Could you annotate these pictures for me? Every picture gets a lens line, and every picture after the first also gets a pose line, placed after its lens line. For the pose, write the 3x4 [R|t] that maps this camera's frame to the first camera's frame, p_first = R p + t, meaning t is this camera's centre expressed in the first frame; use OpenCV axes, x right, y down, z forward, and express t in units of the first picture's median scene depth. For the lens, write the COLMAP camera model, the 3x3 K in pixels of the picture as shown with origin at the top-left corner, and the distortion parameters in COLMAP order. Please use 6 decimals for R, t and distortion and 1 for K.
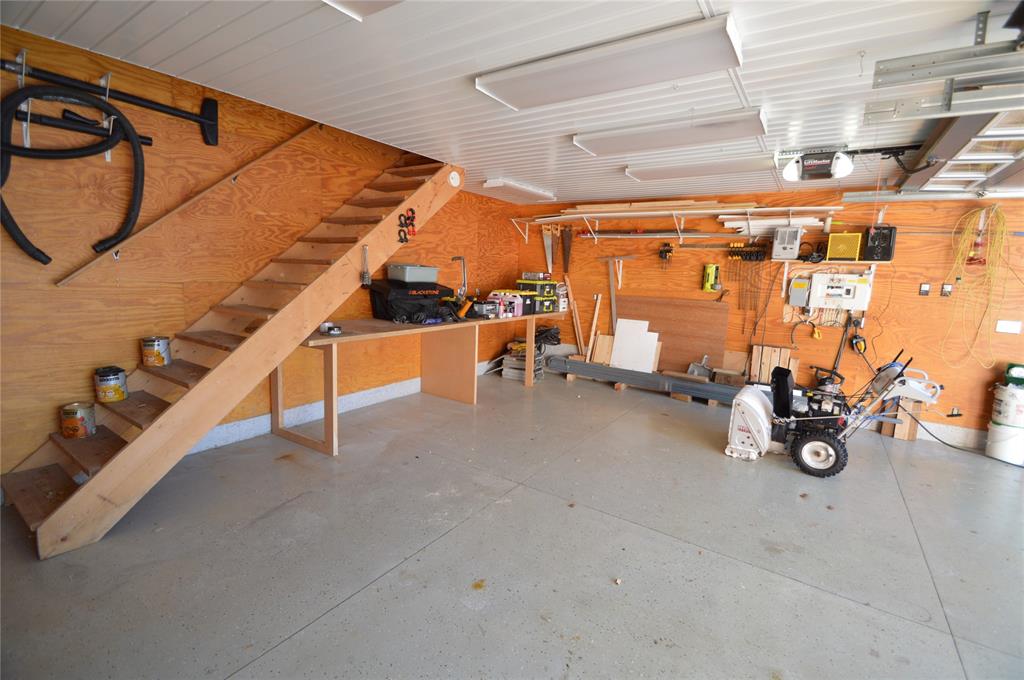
lens RADIAL K [[452.3, 0, 518.5], [0, 452.3, 336.1], [0, 0, 1]] dist [0.015663, -0.015813]
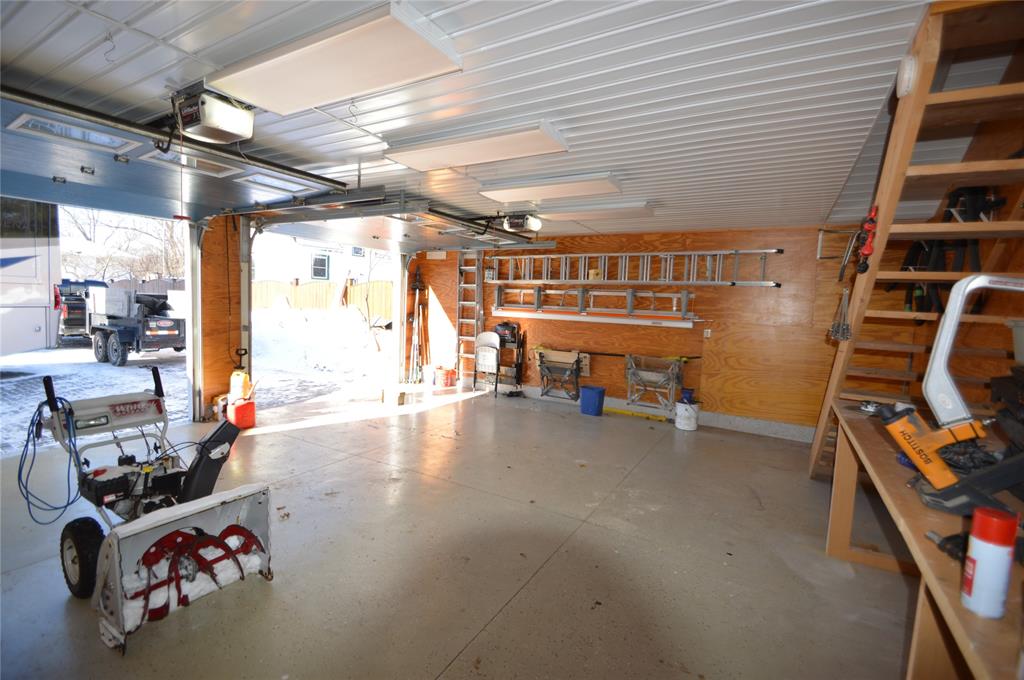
lens RADIAL K [[452.3, 0, 518.5], [0, 452.3, 336.1], [0, 0, 1]] dist [0.015663, -0.015813]
pose [[-0.994900, -0.074397, -0.068114, 0.160960], [-0.087552, 0.972268, 0.216862, -0.172713], [0.050092, 0.221720, -0.973823, 1.238423]]
